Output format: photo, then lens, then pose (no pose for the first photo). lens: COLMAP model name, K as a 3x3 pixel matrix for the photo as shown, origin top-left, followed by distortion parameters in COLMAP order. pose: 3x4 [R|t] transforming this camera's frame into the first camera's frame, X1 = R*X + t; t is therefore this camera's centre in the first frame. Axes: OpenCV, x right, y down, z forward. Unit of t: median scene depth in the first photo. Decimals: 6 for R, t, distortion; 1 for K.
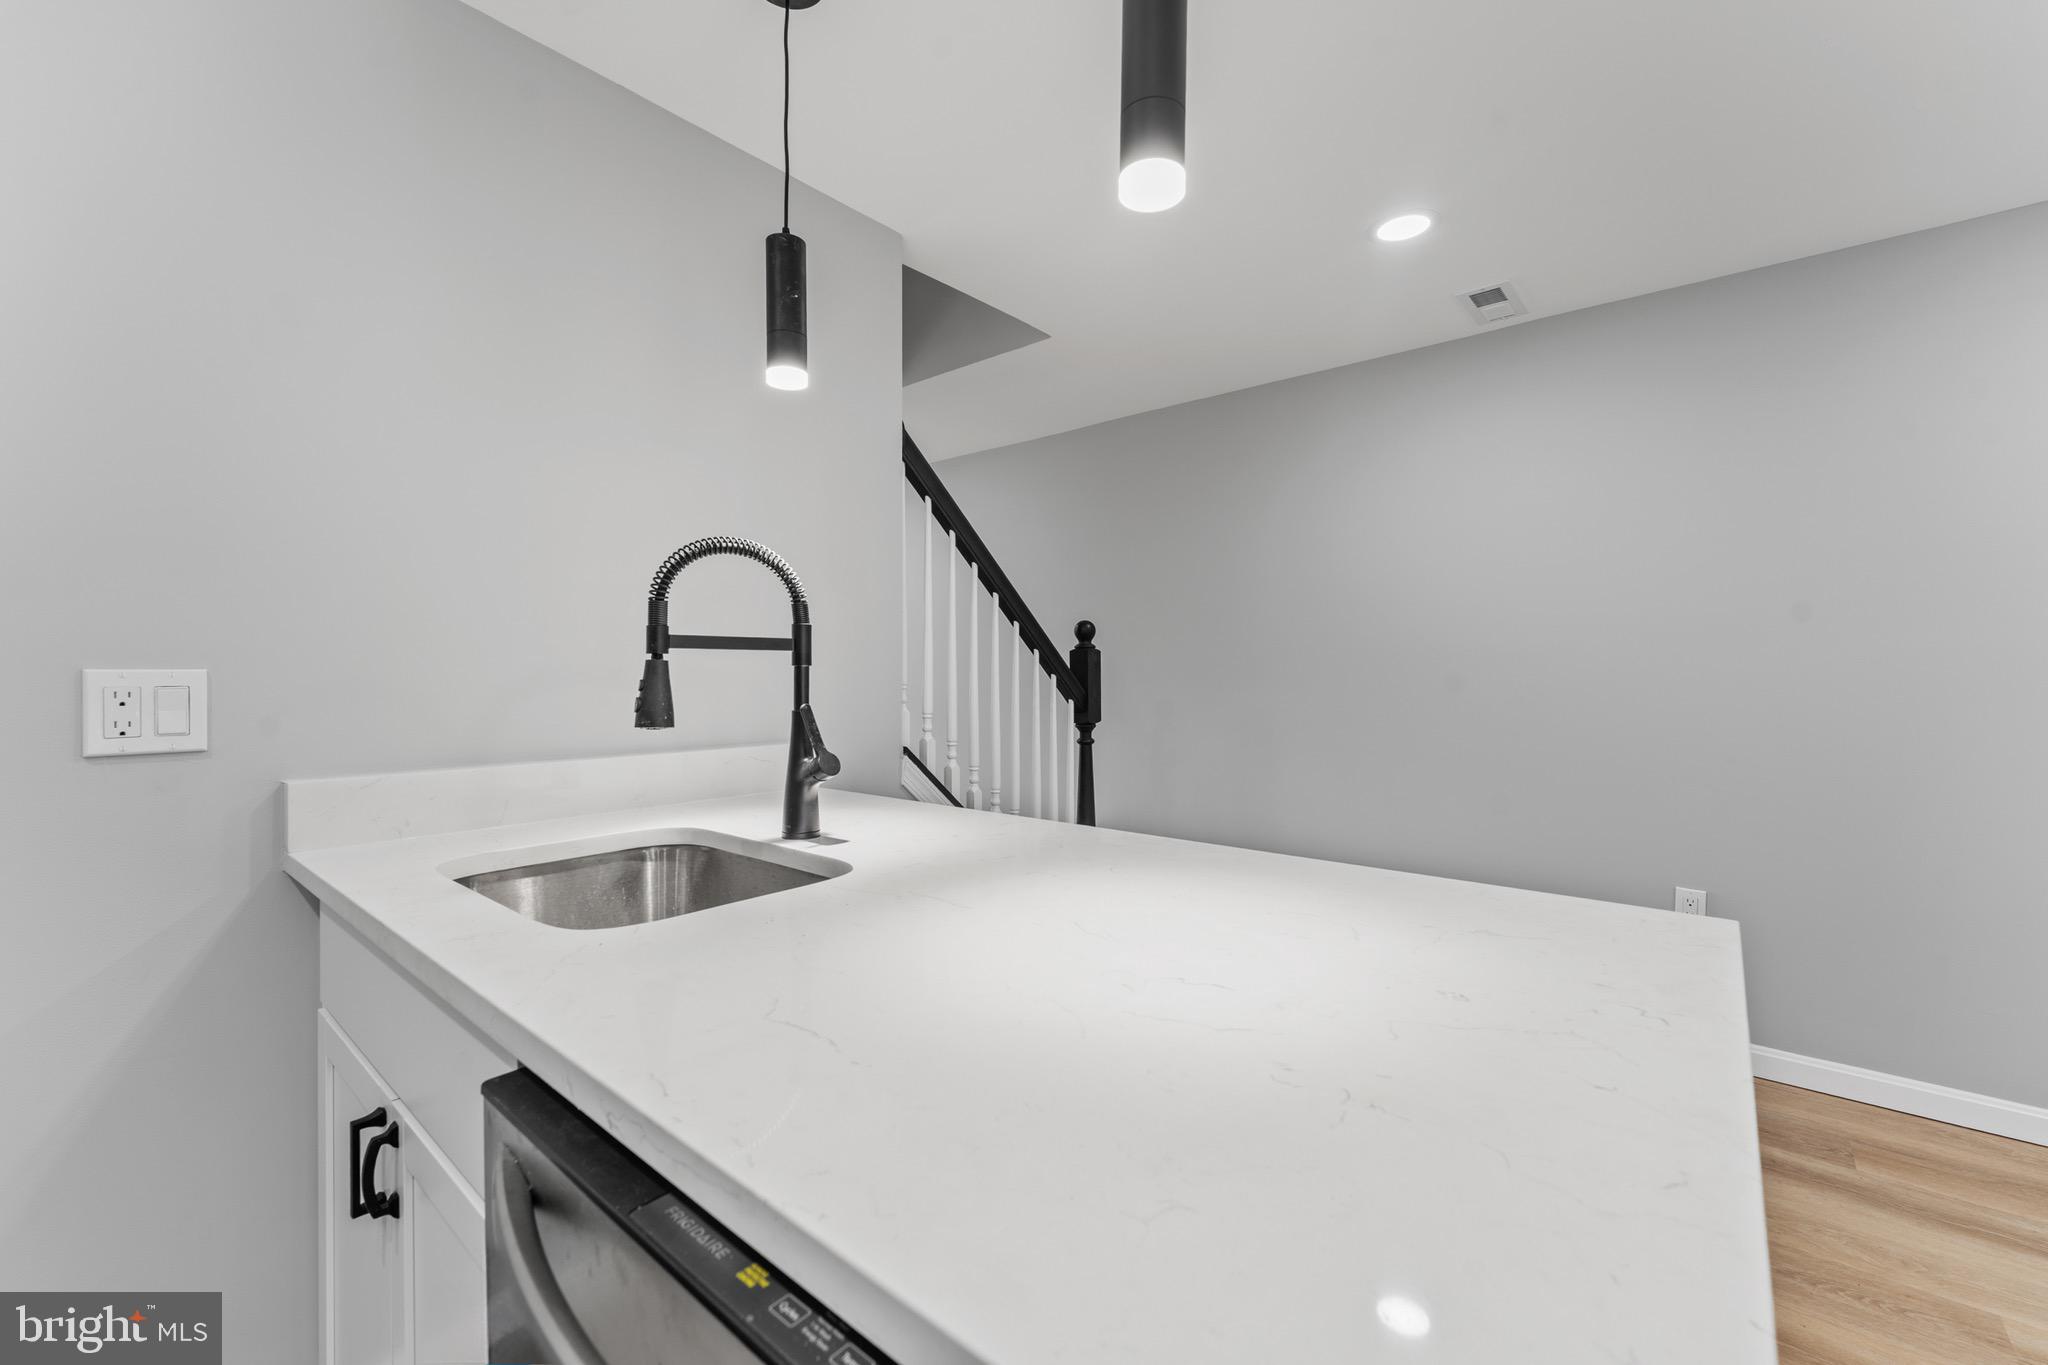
lens RADIAL K [[835.5, 0, 1025.4], [0, 835.5, 671.7], [0, 0, 1]] dist [-0.003038, -0.000283]
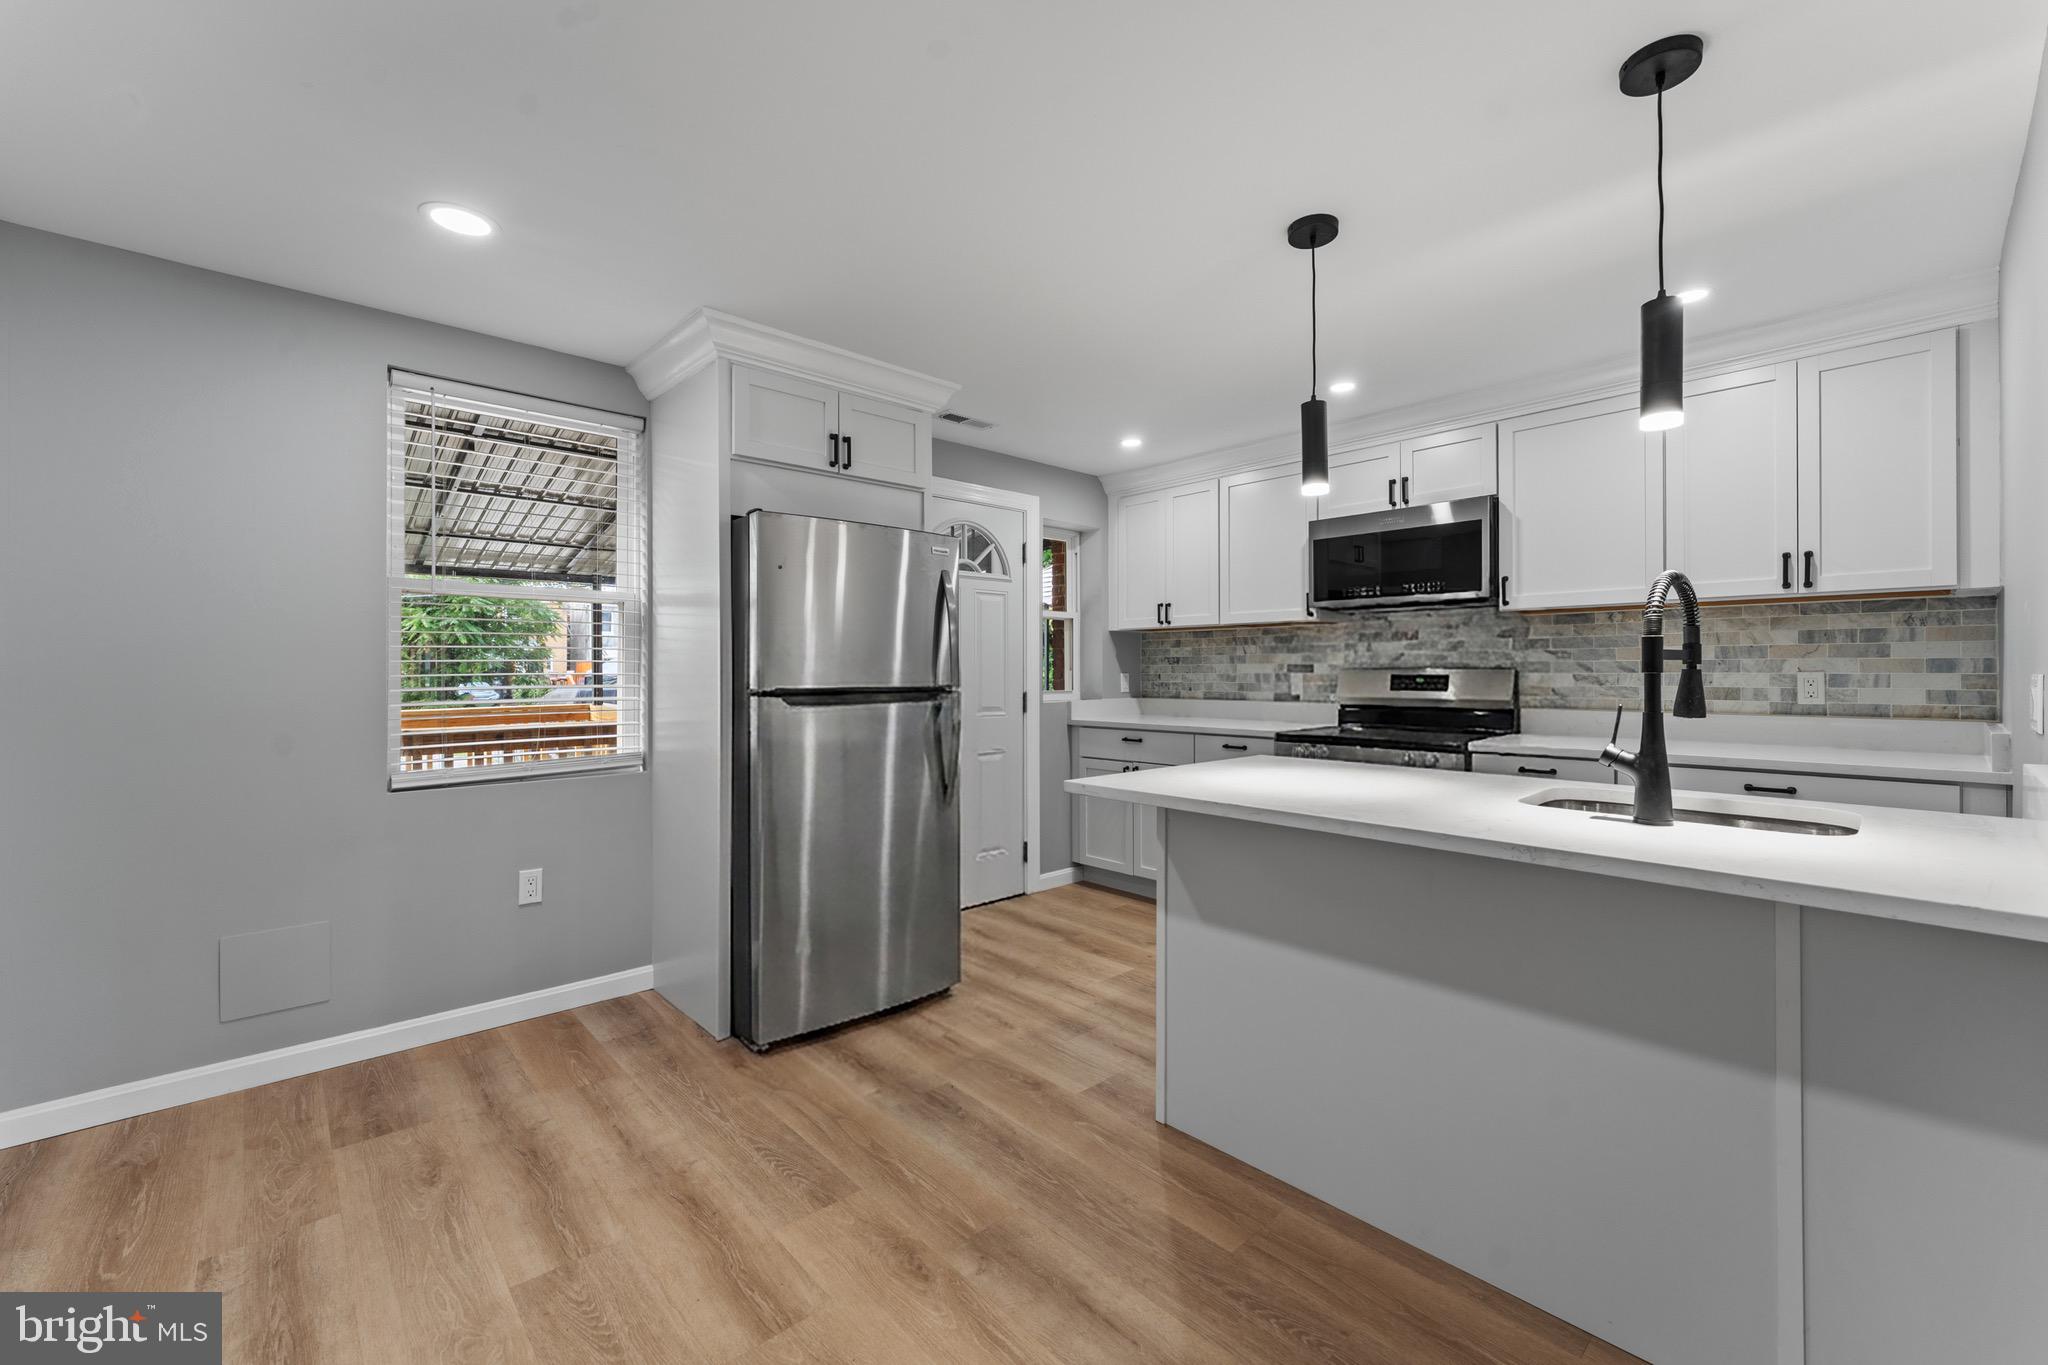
lens RADIAL K [[826.7, 0, 1026.2], [0, 826.7, 672.5], [0, 0, 1]] dist [0.007688, -0.000037]
pose [[-0.992938, 0.002841, 0.118604, 0.443373], [0.002941, 0.999995, 0.000667, -0.010260], [-0.118602, 0.001011, -0.992941, 2.228159]]
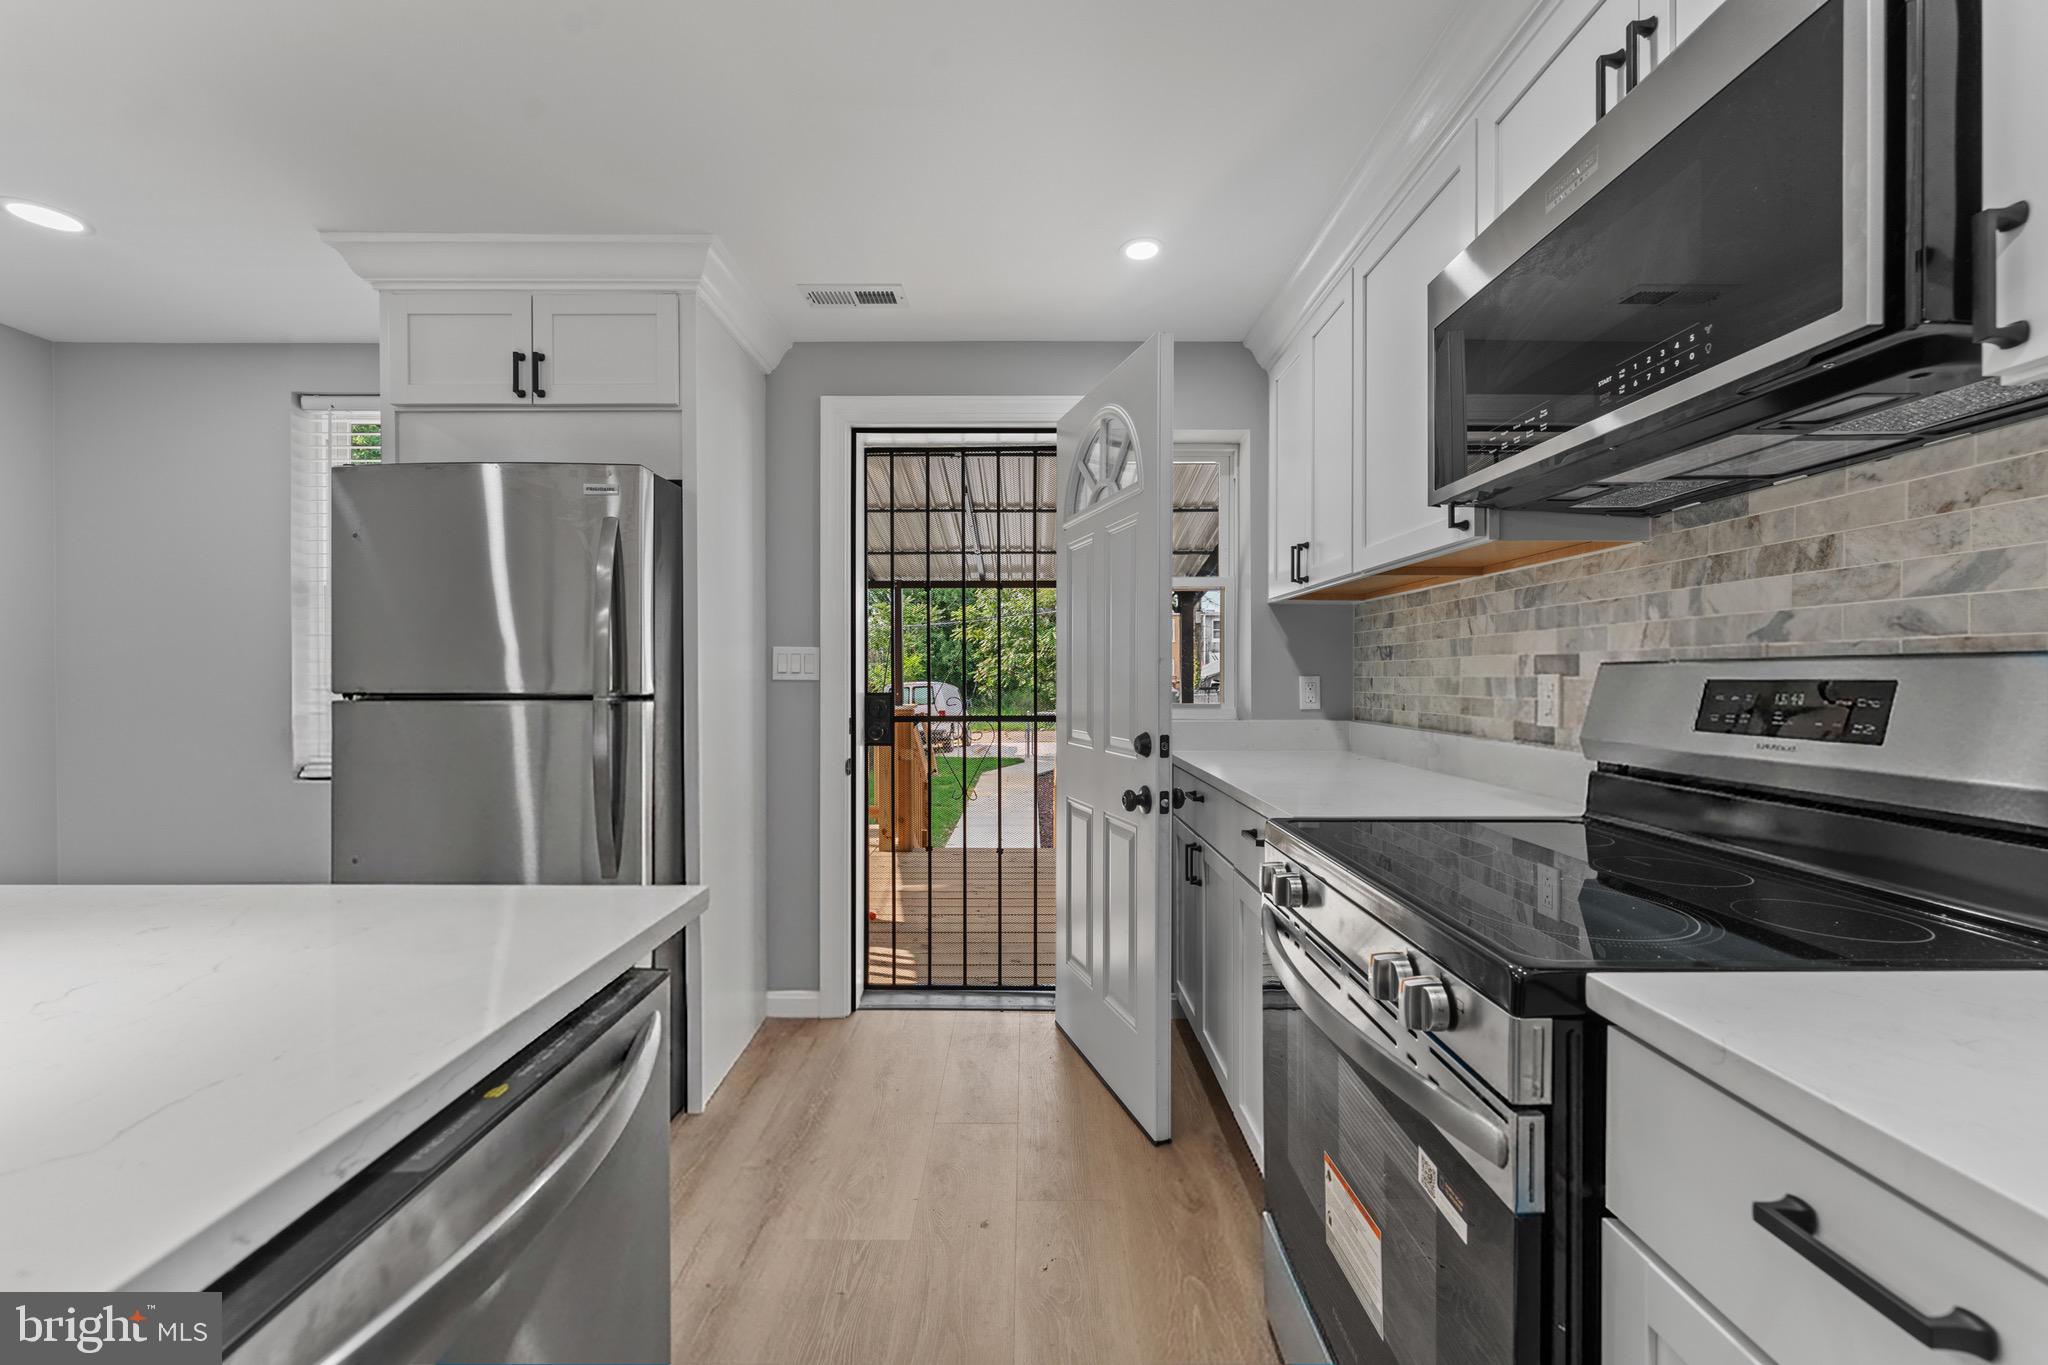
lens RADIAL K [[816.5, 0, 1024.0], [0, 816.5, 682.5], [0, 0, 1]] dist [0.015385, -0.010123]
pose [[-0.644437, -0.005371, 0.764639, 0.411662], [-0.000930, 0.999980, 0.006240, -0.009980], [-0.764657, 0.003310, -0.644429, 2.176735]]
